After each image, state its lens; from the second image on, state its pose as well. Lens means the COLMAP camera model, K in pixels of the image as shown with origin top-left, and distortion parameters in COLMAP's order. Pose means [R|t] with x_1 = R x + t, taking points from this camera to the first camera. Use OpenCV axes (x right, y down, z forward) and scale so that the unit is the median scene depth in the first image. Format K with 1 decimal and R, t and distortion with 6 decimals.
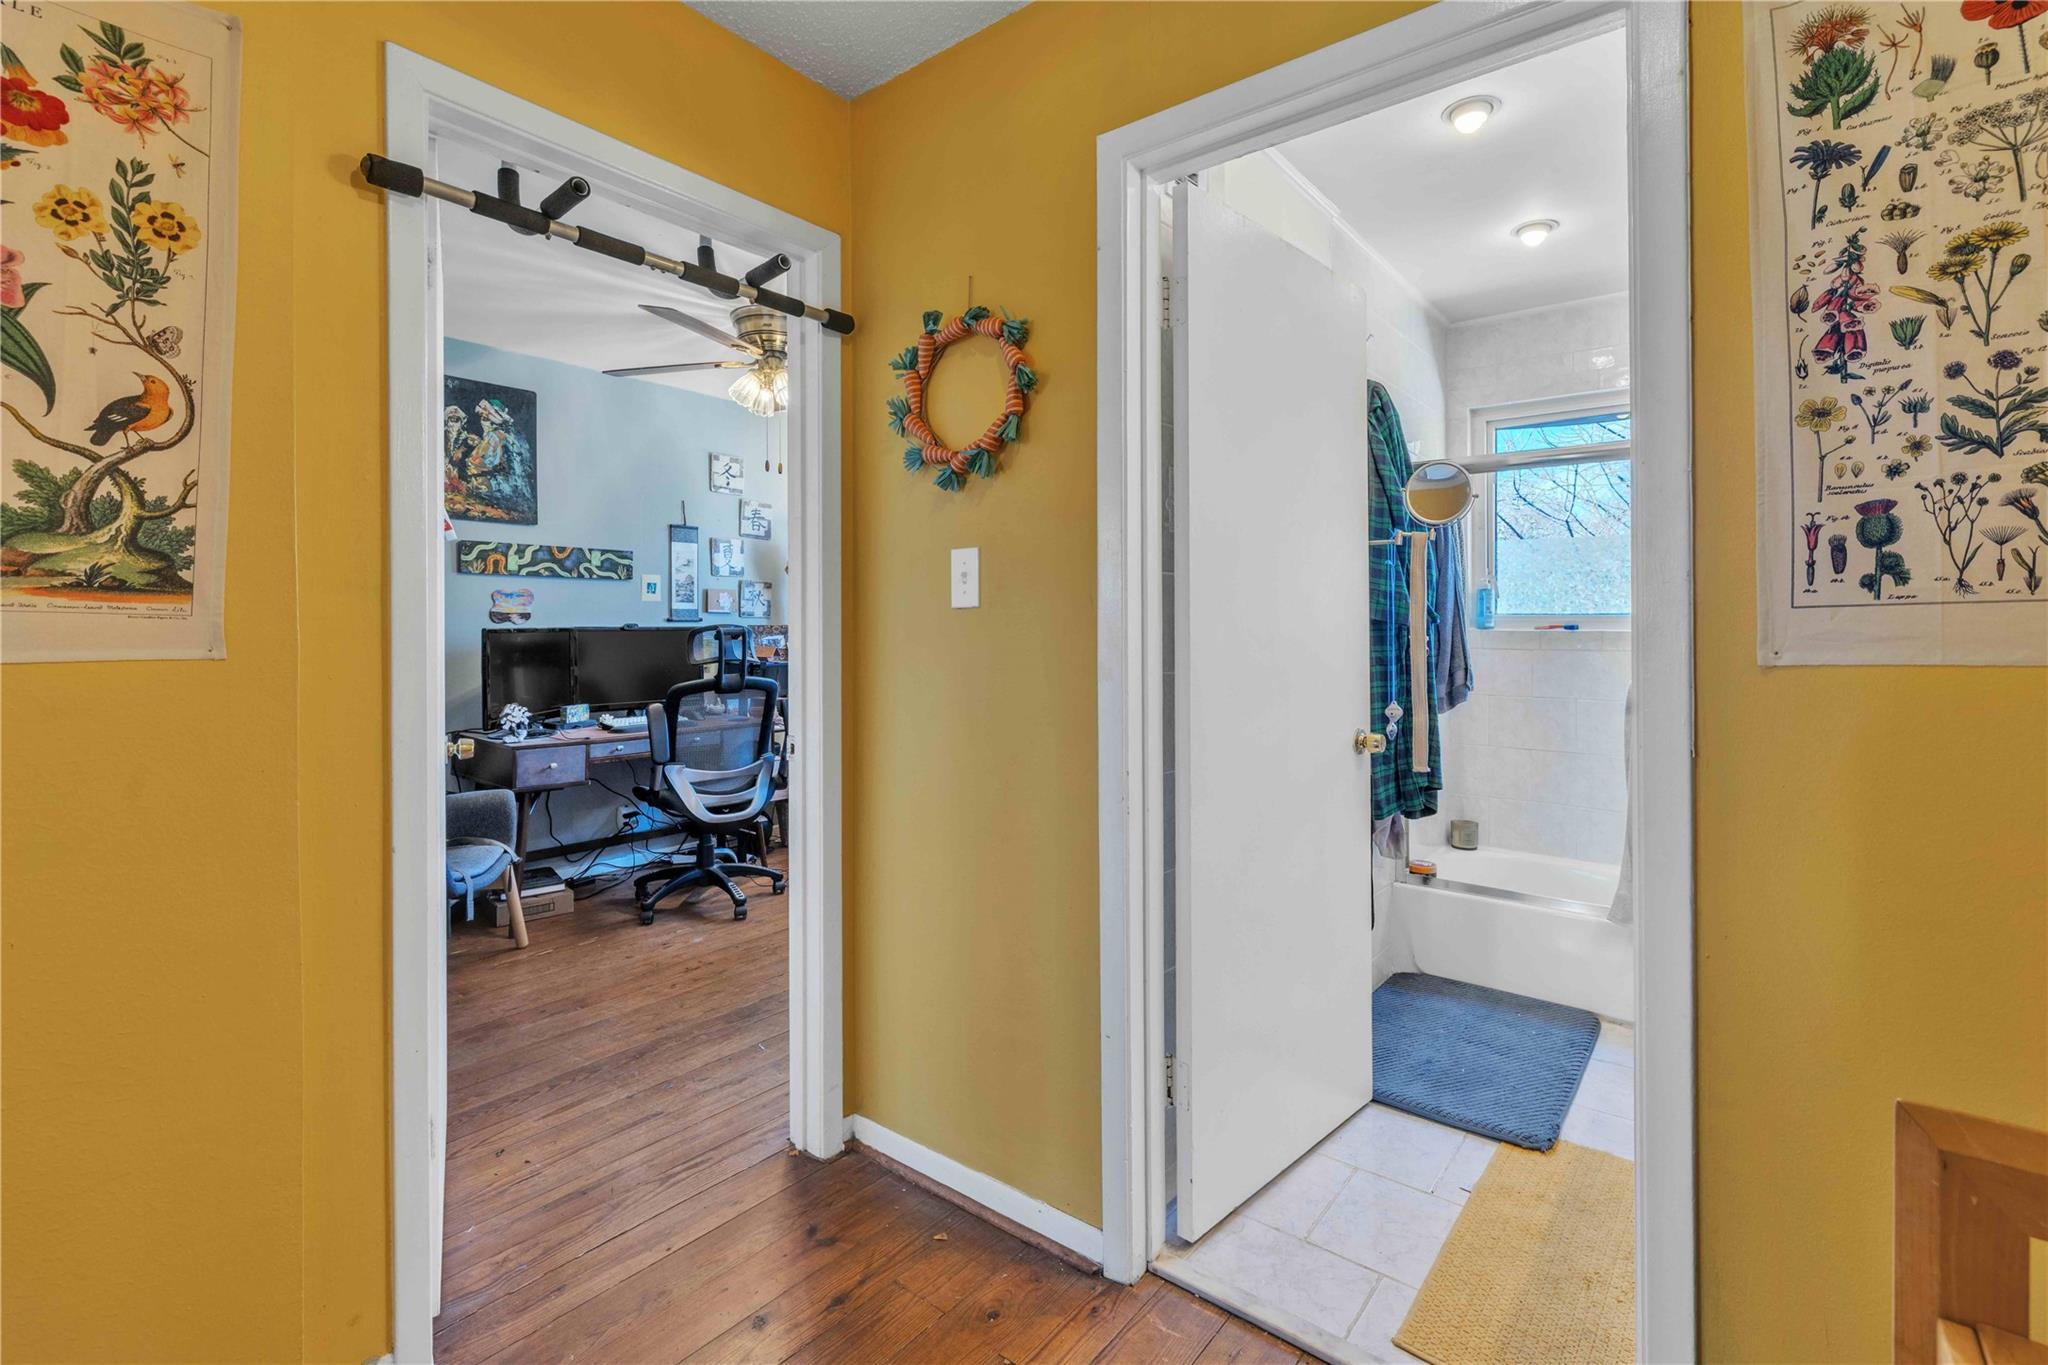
lens RADIAL K [[898.4, 0, 1014.0], [0, 898.4, 629.6], [0, 0, 1]] dist [0.009778, -0.000208]
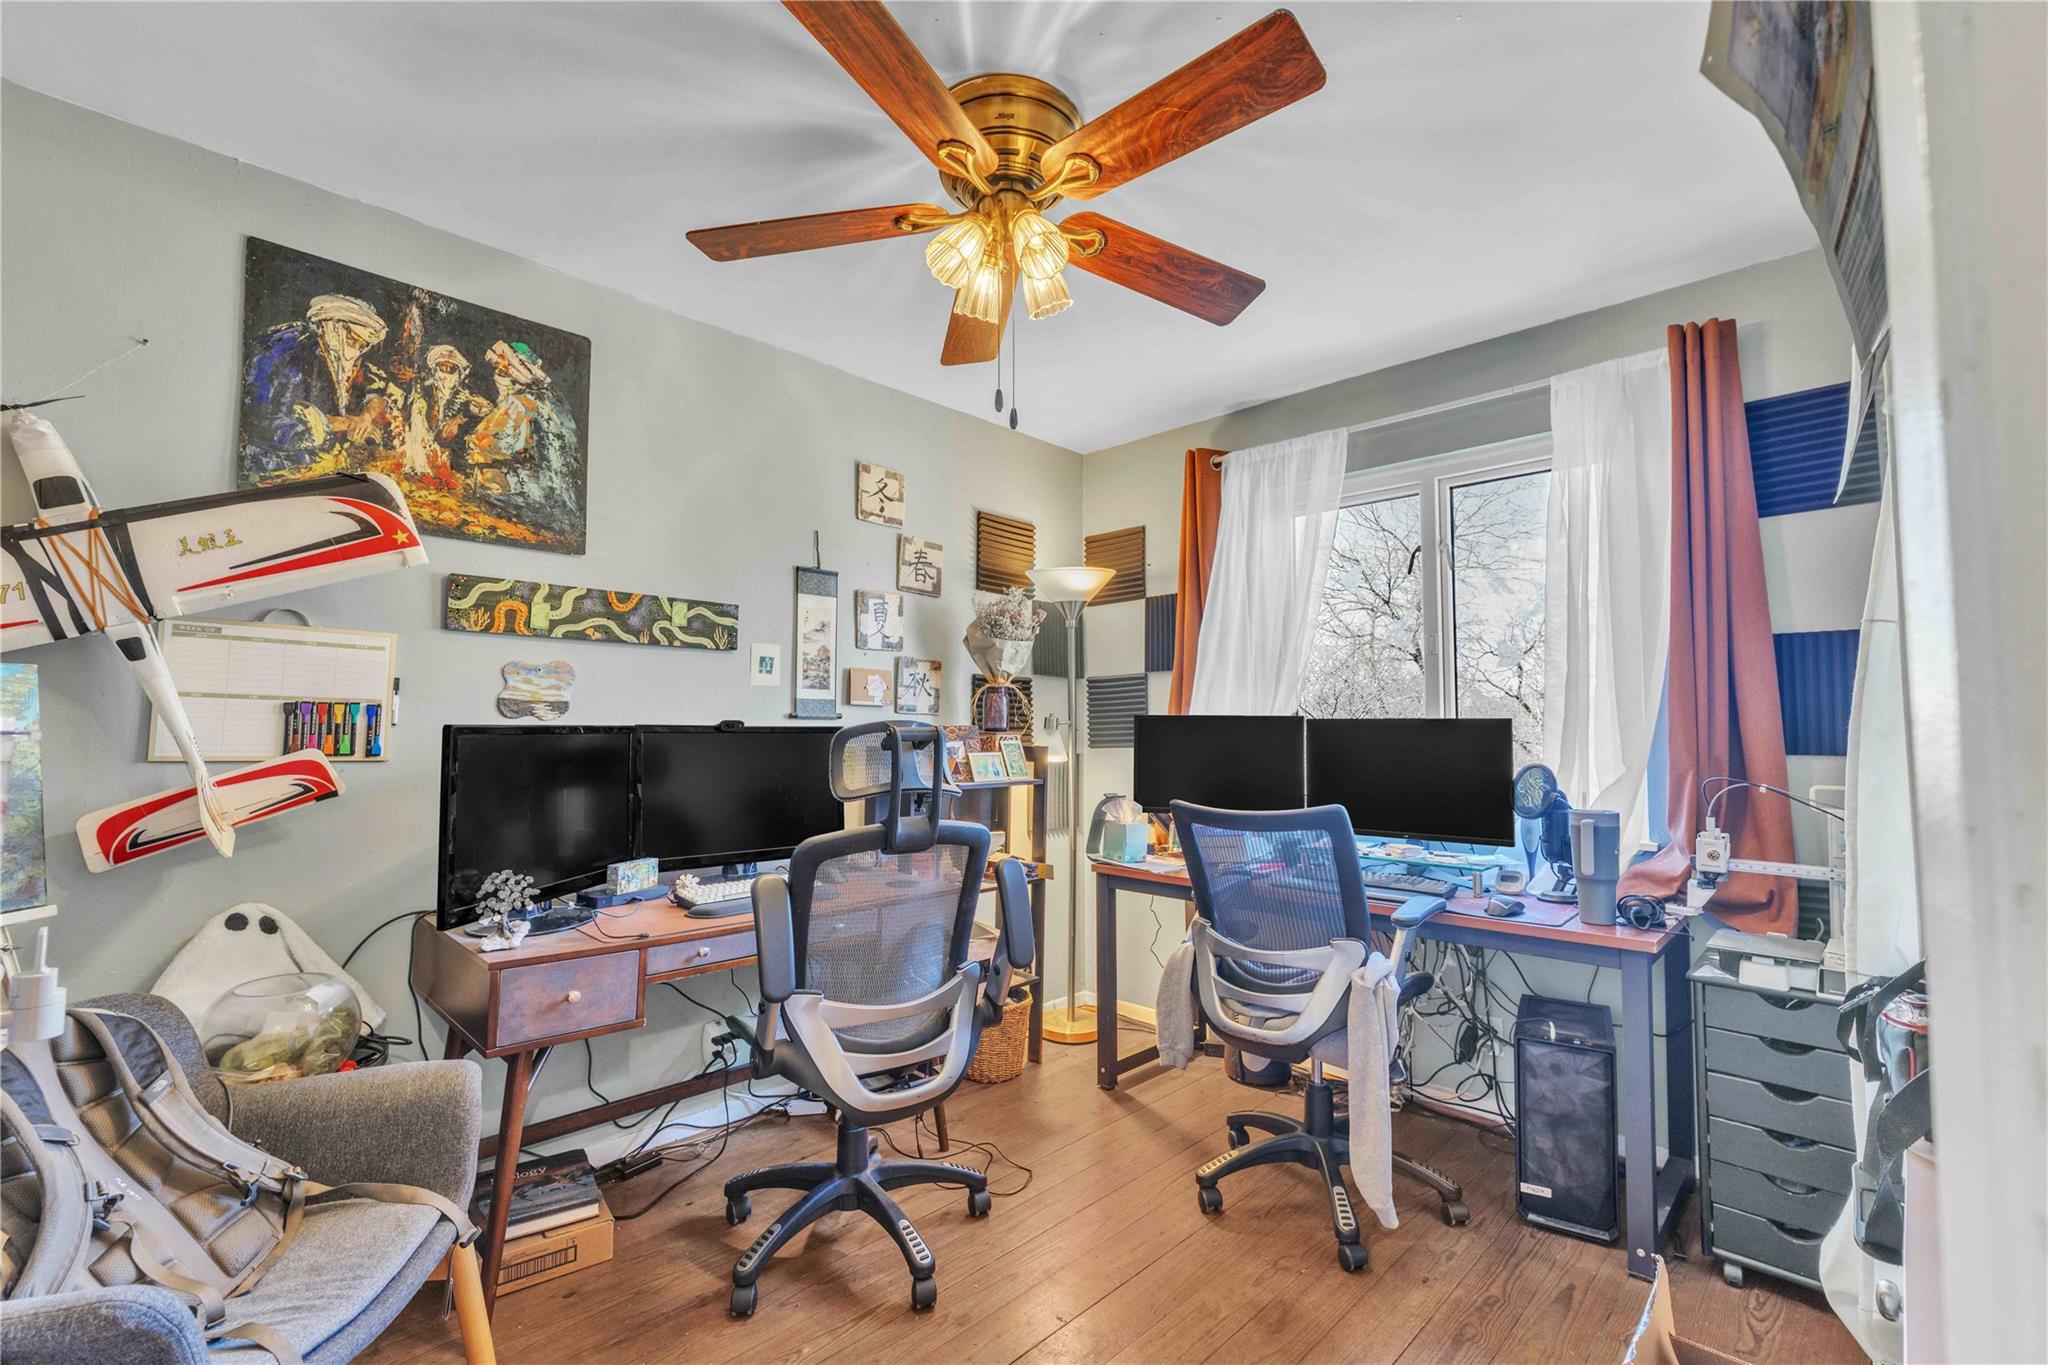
lens RADIAL K [[898.4, 0, 1027.8], [0, 898.4, 684.2], [0, 0, 1]] dist [0.009778, -0.000208]
pose [[0.995314, 0.000051, -0.096694, -0.181640], [-0.005592, 0.998356, -0.057036, 0.002320], [0.096532, 0.057309, 0.993679, 0.447056]]
